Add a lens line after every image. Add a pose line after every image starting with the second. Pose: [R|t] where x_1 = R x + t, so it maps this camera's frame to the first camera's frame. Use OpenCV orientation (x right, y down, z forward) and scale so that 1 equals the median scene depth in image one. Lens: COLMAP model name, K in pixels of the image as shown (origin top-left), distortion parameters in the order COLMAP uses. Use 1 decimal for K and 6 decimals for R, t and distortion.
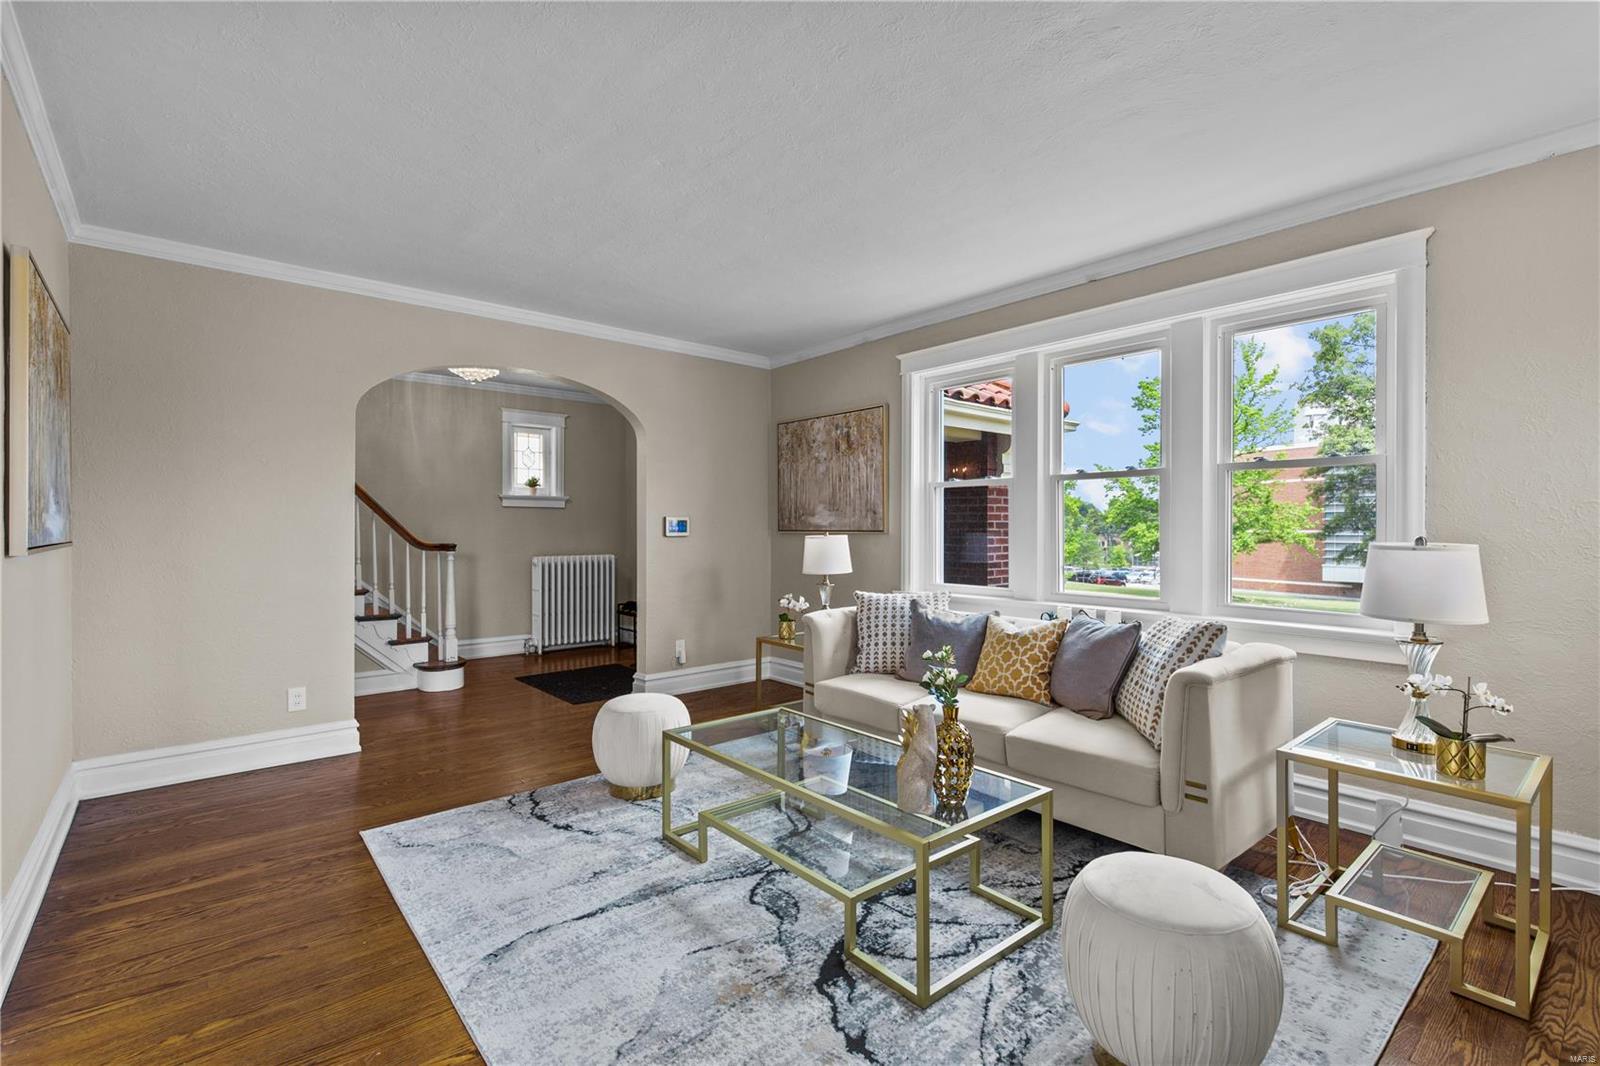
lens RADIAL K [[736.9, 0, 813.2], [0, 736.9, 530.3], [0, 0, 1]] dist [0.004577, -0.001800]
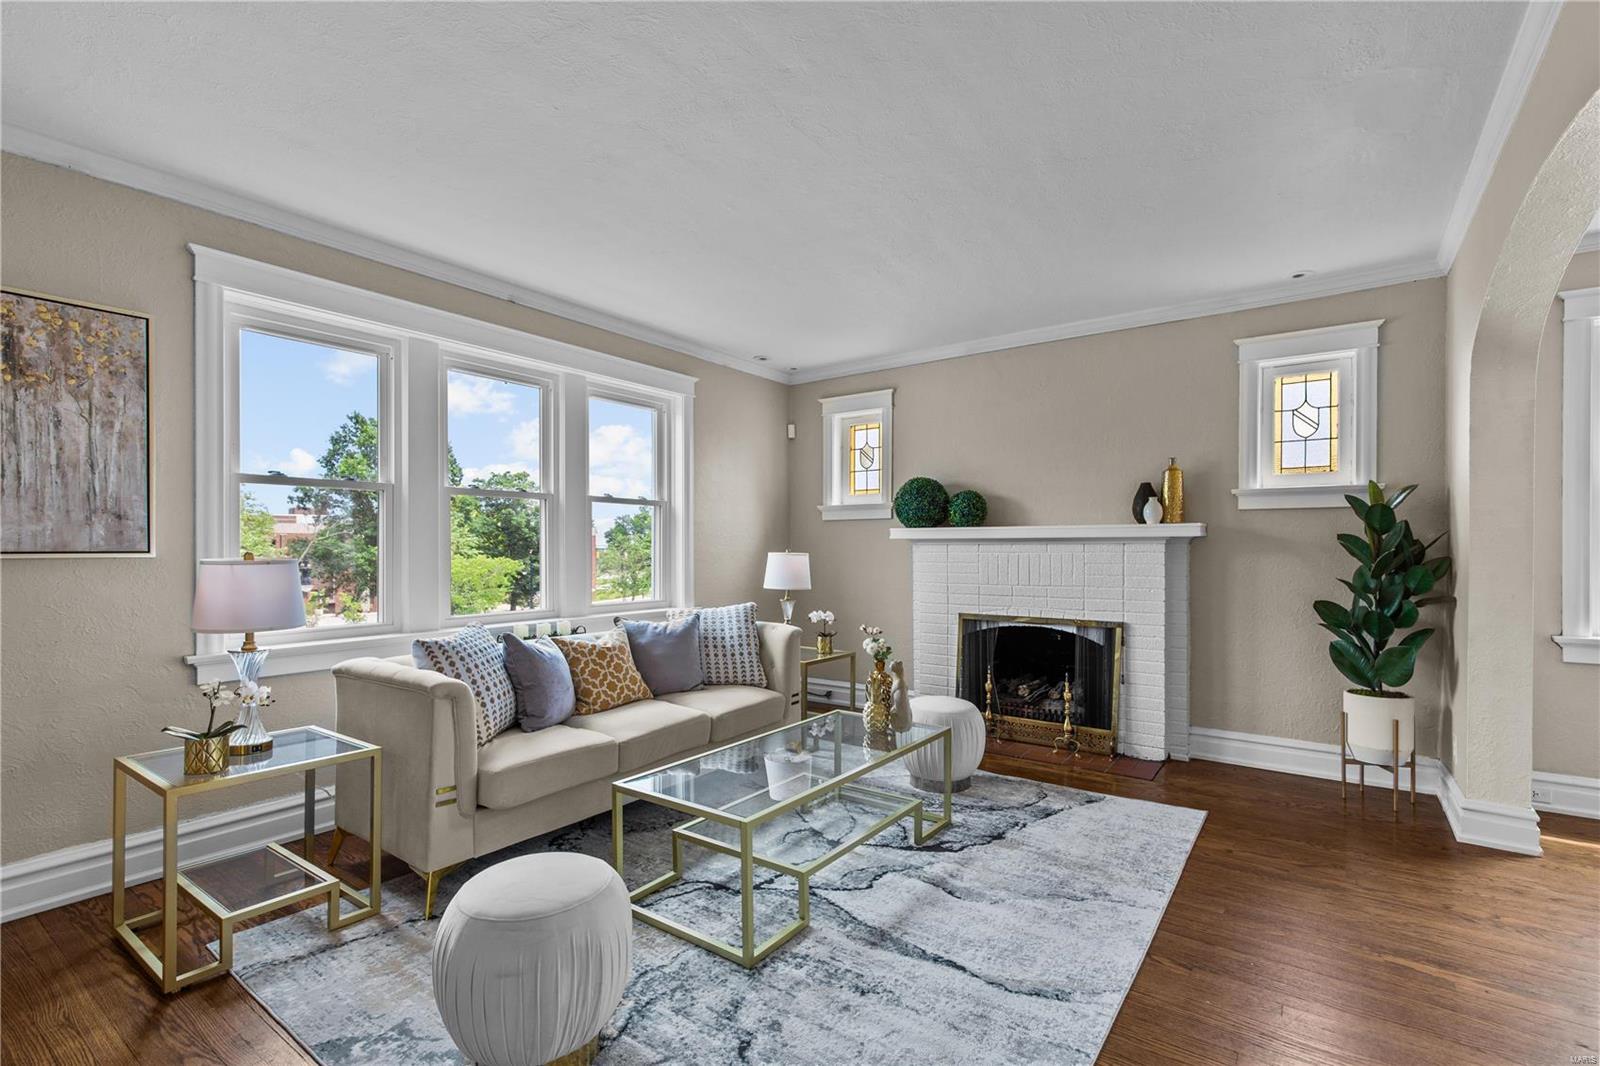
lens RADIAL K [[736.9, 0, 810.6], [0, 736.9, 546.6], [0, 0, 1]] dist [0.004577, -0.001800]
pose [[-0.246179, 0.001638, 0.969223, -0.526323], [0.007567, 0.999971, 0.000233, 0.001216], [-0.969195, 0.007392, -0.246184, 0.637586]]
